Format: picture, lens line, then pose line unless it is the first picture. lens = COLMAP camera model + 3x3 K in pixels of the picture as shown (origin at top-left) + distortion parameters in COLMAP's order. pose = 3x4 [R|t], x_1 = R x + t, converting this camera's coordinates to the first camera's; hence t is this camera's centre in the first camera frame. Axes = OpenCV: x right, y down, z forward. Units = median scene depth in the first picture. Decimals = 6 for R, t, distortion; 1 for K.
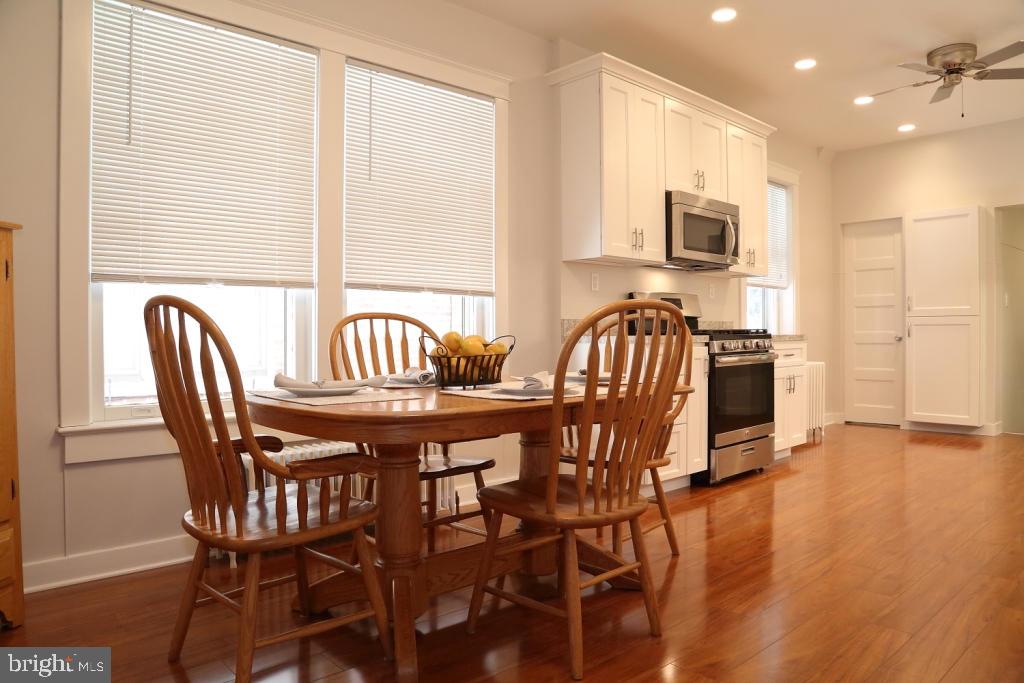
lens RADIAL K [[720.3, 0, 494.7], [0, 720.3, 331.1], [0, 0, 1]] dist [-0.049724, -0.000609]
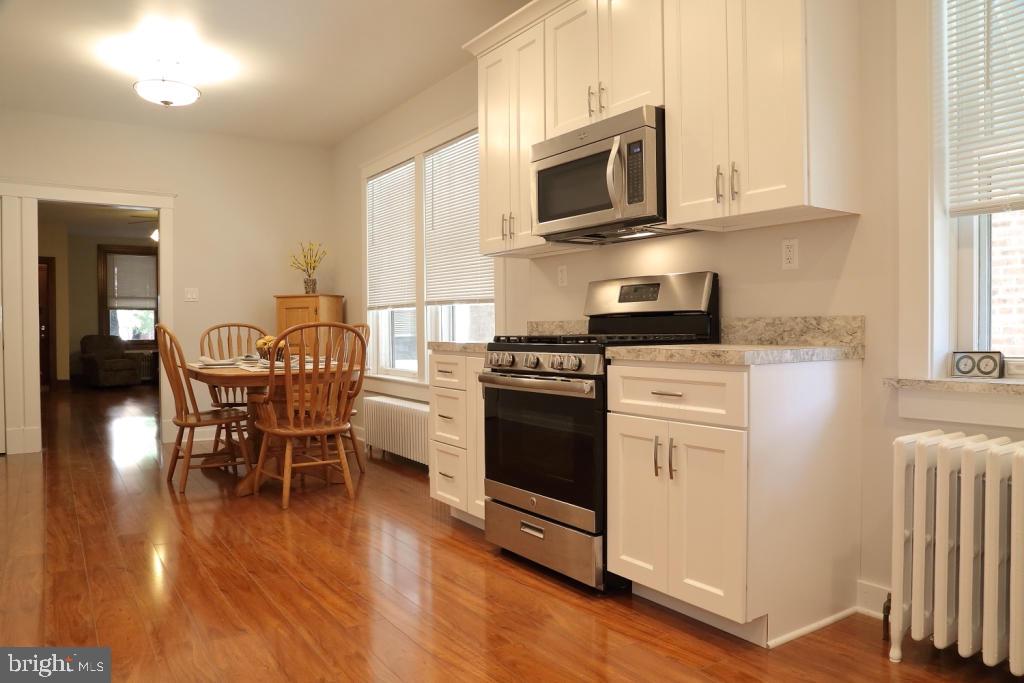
lens RADIAL K [[720.3, 0, 494.7], [0, 720.3, 331.1], [0, 0, 1]] dist [-0.049724, -0.000609]
pose [[-0.173655, 0.010700, -0.984749, 1.085556], [0.001454, 0.999943, 0.010608, -0.014794], [0.984806, 0.000410, -0.173660, 1.195352]]
